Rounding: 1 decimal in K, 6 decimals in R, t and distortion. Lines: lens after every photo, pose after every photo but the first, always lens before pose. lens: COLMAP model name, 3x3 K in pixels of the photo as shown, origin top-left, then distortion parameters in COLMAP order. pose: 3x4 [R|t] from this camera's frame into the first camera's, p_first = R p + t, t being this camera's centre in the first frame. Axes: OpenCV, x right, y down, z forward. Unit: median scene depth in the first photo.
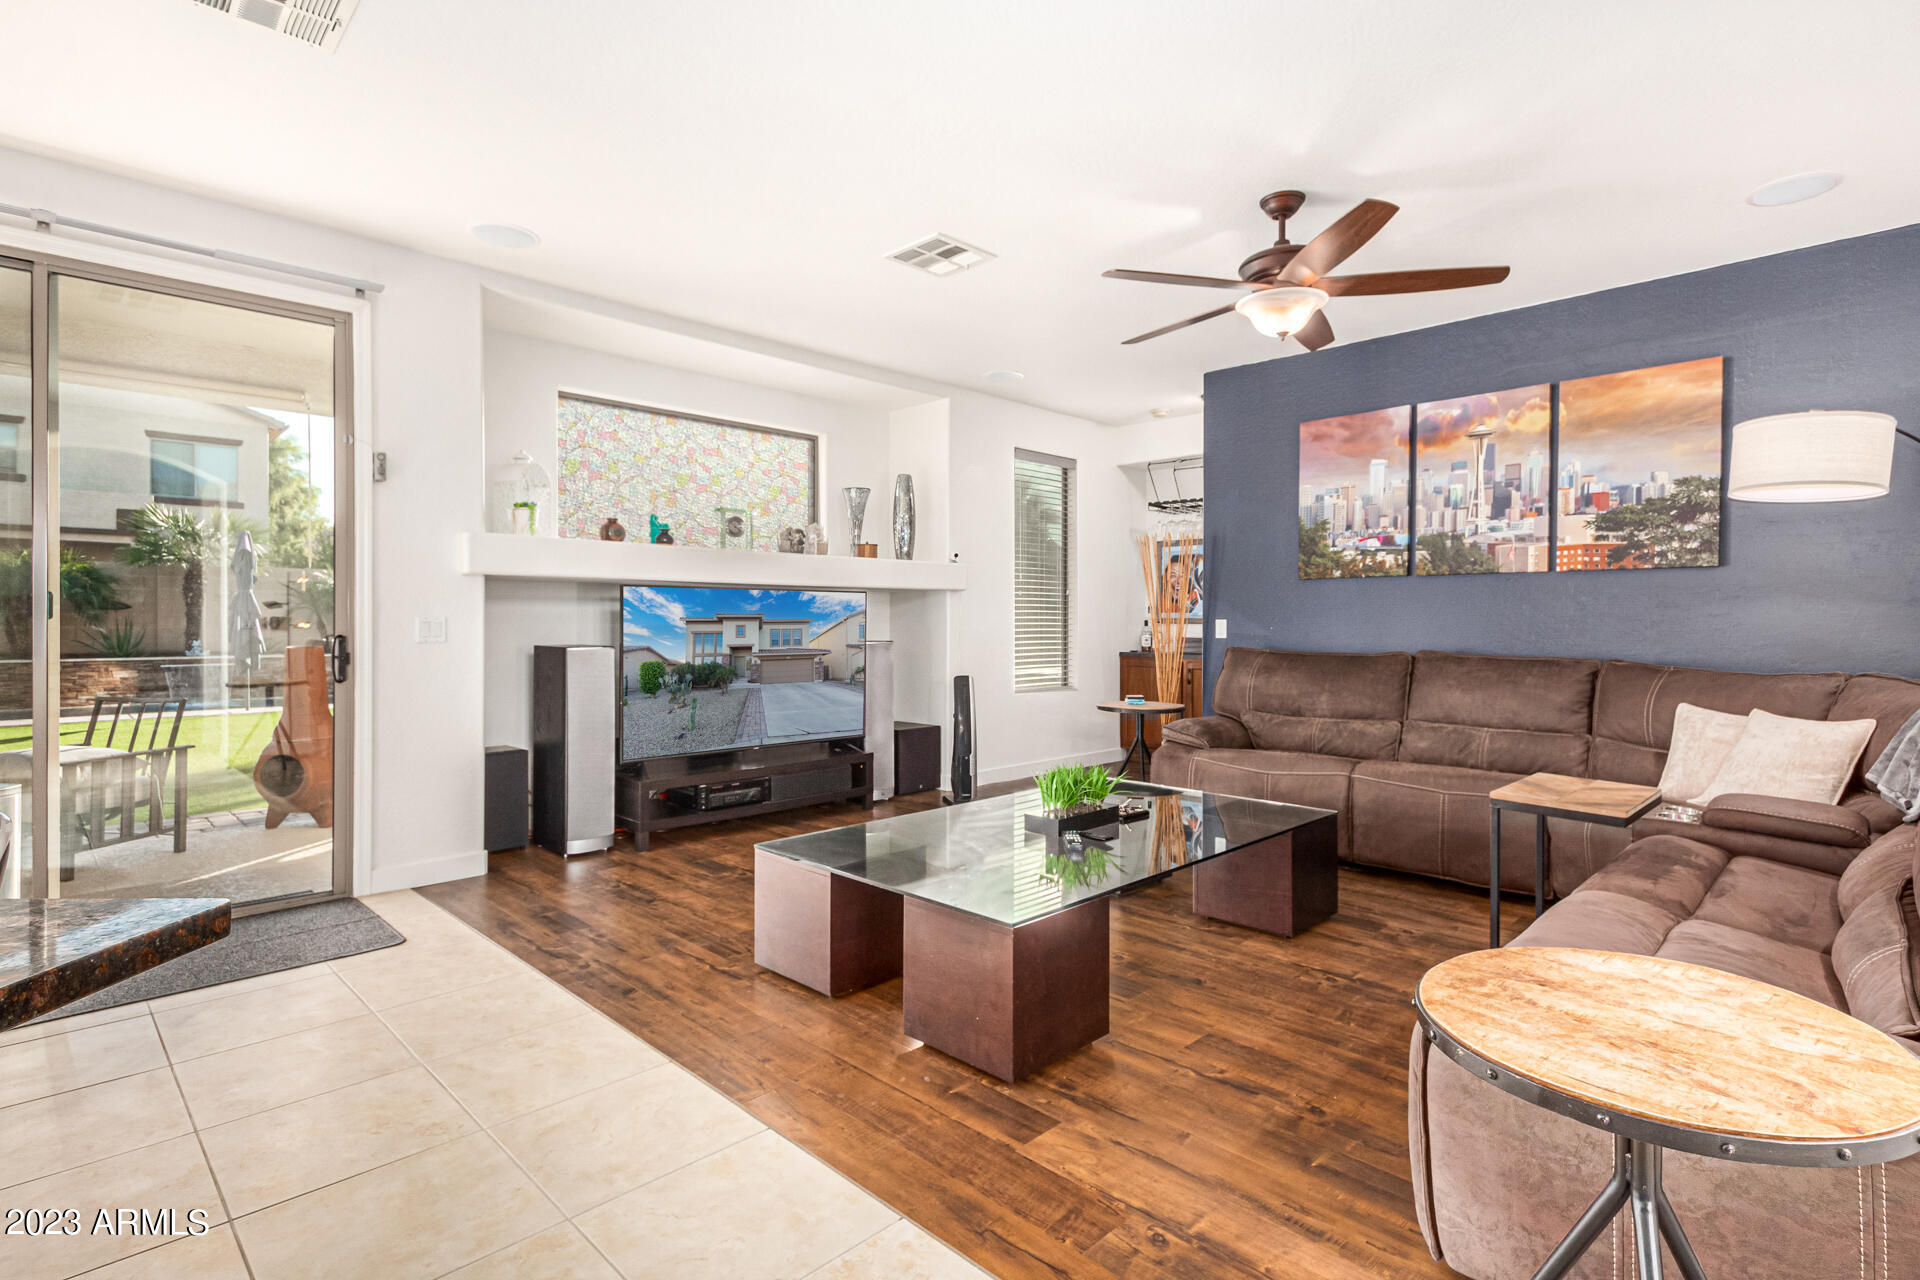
lens RADIAL K [[938.0, 0, 933.5], [0, 938.0, 630.0], [0, 0, 1]] dist [0.016809, -0.007232]
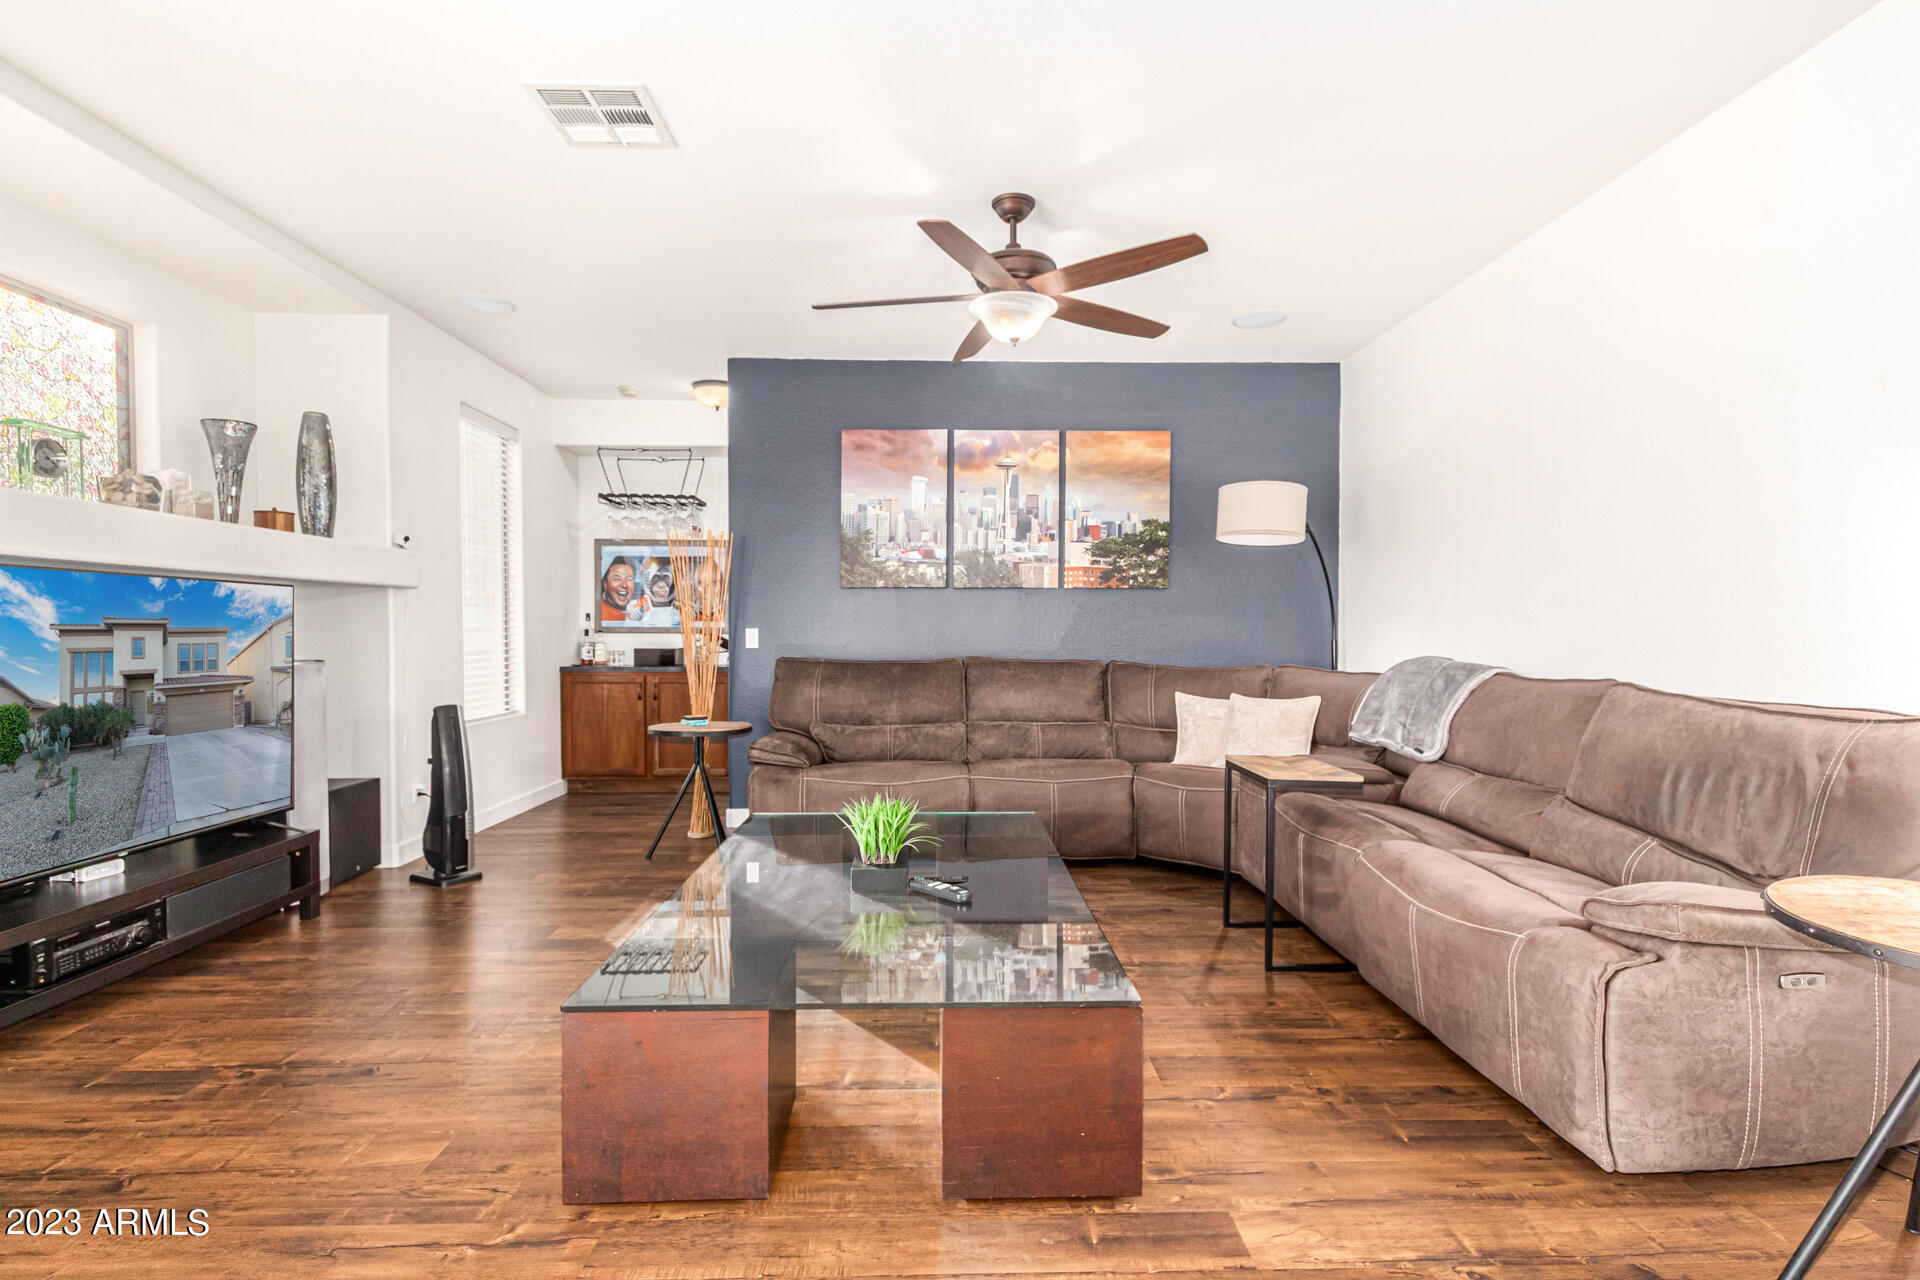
lens RADIAL K [[938.0, 0, 950.2], [0, 938.0, 654.9], [0, 0, 1]] dist [0.016809, -0.007232]
pose [[0.681055, -0.019412, 0.731975, -0.321879], [0.007562, 0.999782, 0.019478, -0.001648], [-0.732193, -0.007730, 0.681053, 0.296616]]
